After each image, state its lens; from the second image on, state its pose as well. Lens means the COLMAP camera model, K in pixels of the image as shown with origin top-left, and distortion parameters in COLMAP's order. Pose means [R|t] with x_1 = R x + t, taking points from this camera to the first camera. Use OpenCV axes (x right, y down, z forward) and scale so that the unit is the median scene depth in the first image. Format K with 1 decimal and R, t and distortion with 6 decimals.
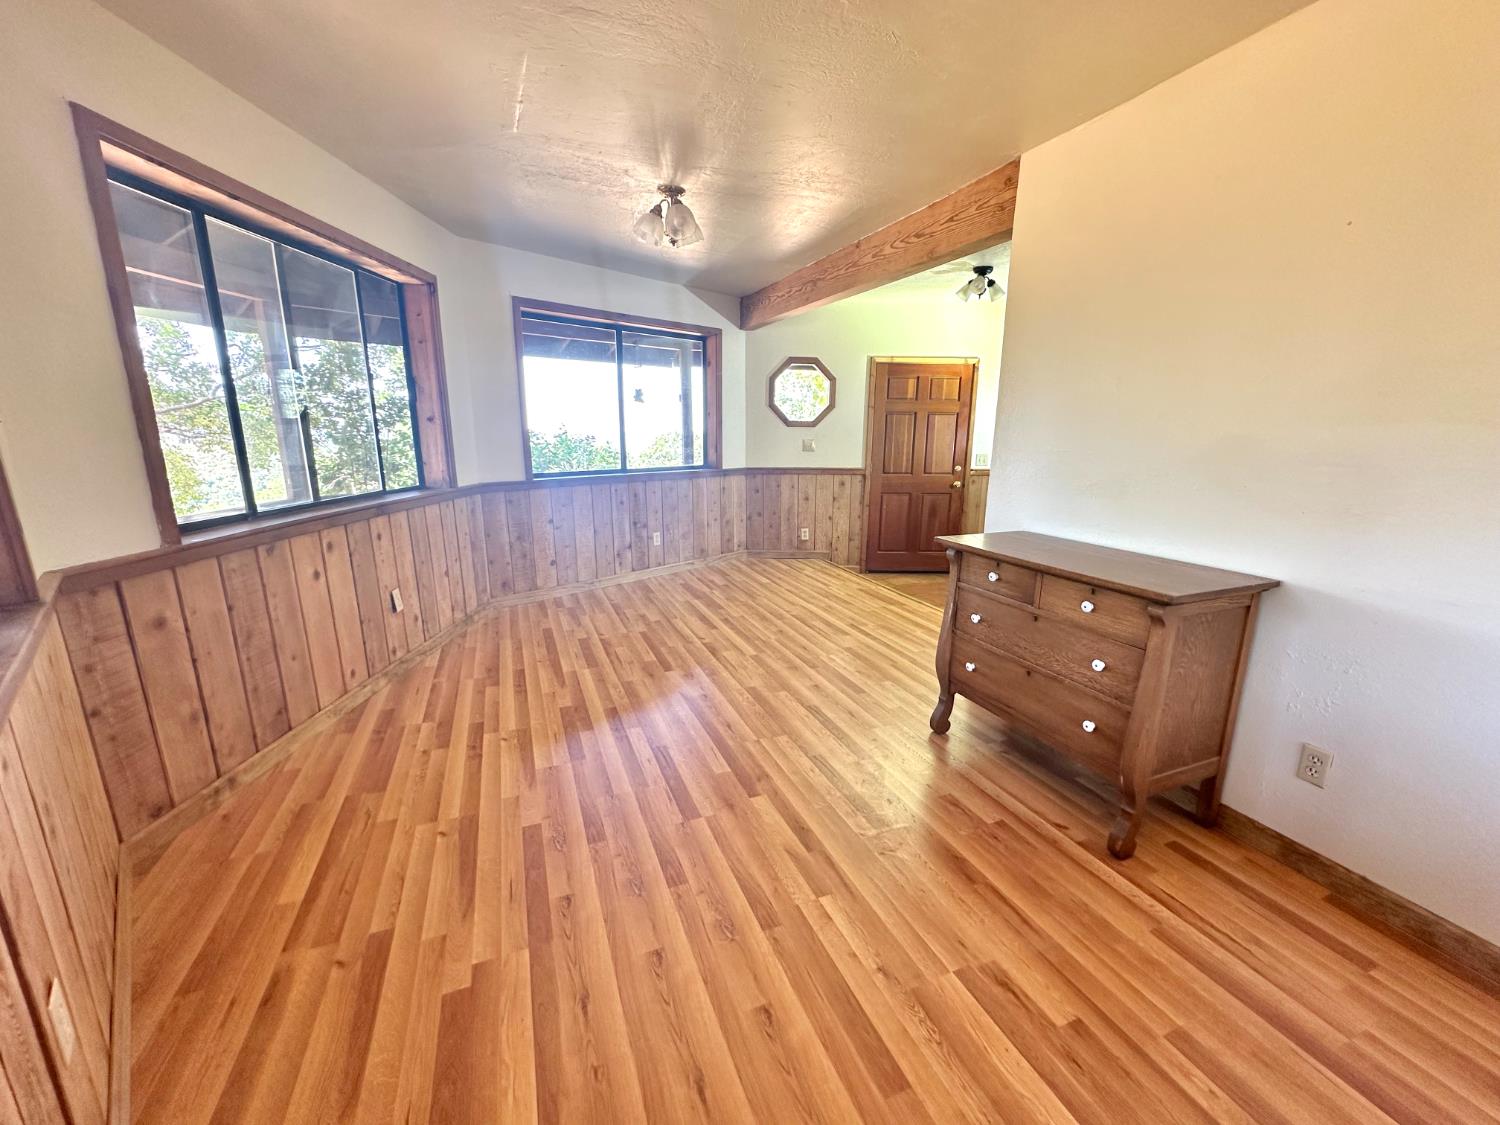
lens RADIAL K [[598.8, 0, 750.0], [0, 598.8, 562.5], [0, 0, 1]] dist [-0.000190, -0.000175]
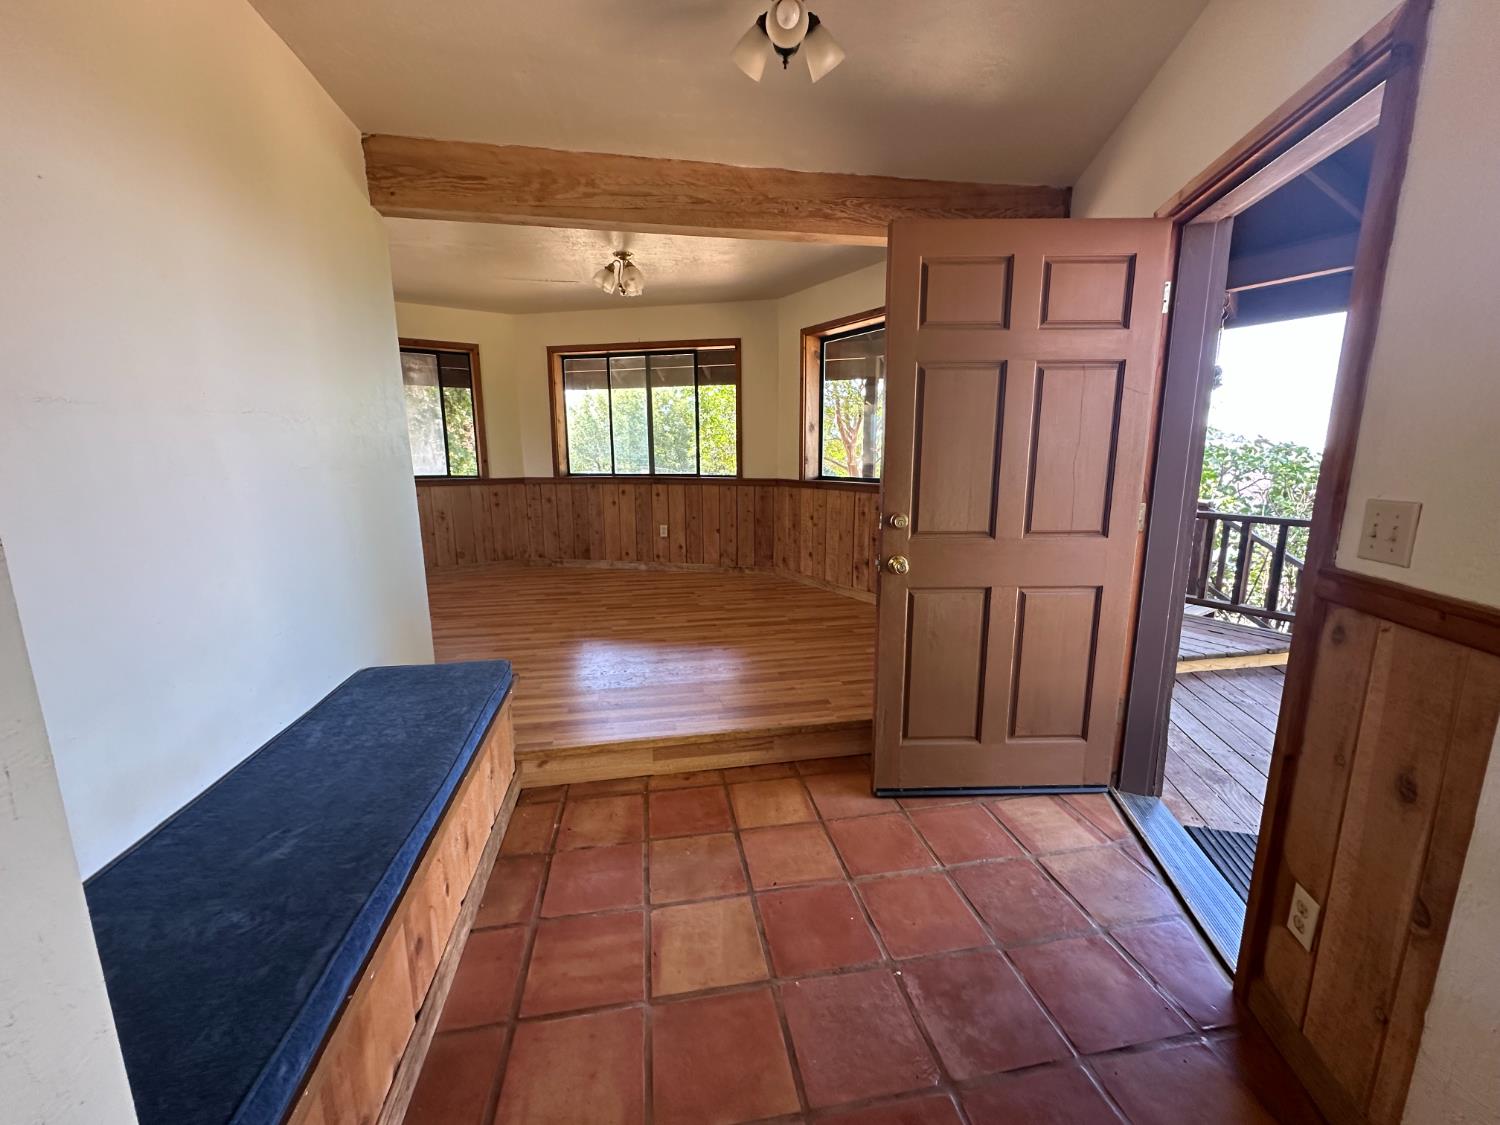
lens RADIAL K [[598.8, 0, 750.0], [0, 598.8, 562.5], [0, 0, 1]] dist [-0.000190, -0.000175]
pose [[-0.203359, 0.172563, -0.963777, 0.769016], [-0.214688, 0.952533, 0.215849, -0.199796], [0.955277, 0.250806, -0.156659, 1.044457]]
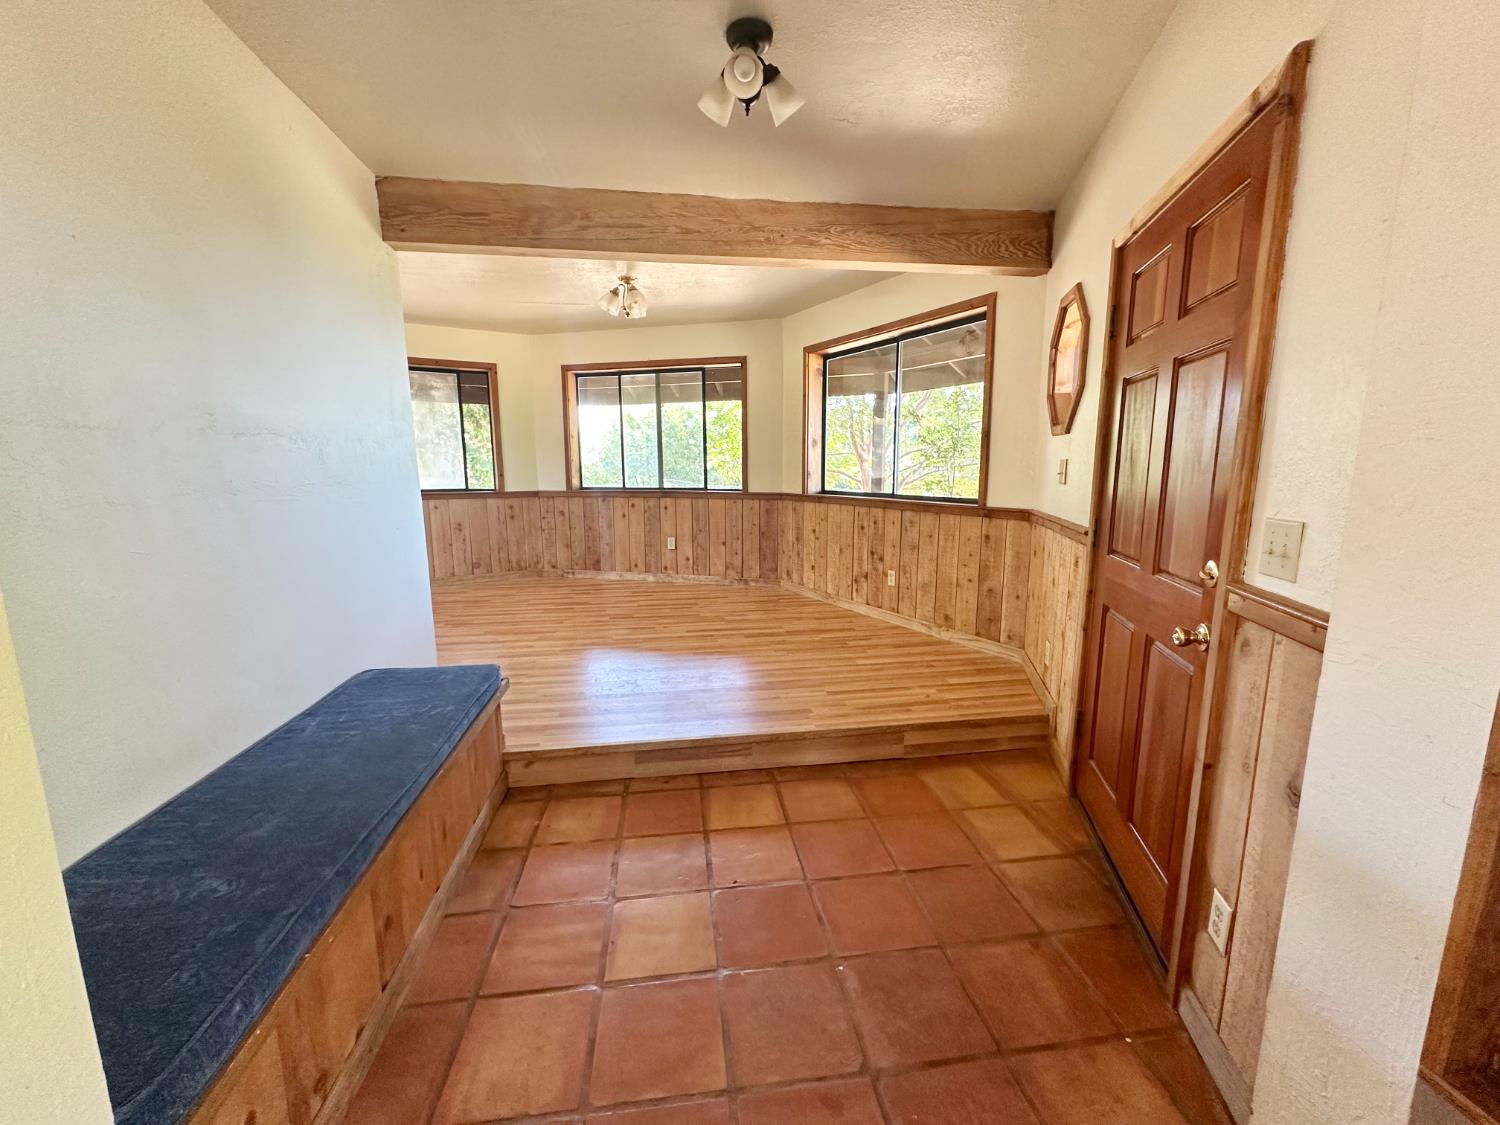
lens RADIAL K [[600.2, 0, 750.0], [0, 600.2, 562.5], [0, 0, 1]] dist [-0.001969, -0.000073]
pose [[-0.245740, 0.150203, -0.957628, 0.781420], [-0.213336, 0.955318, 0.204585, -0.212907], [0.945568, 0.254571, -0.202716, 1.088342]]
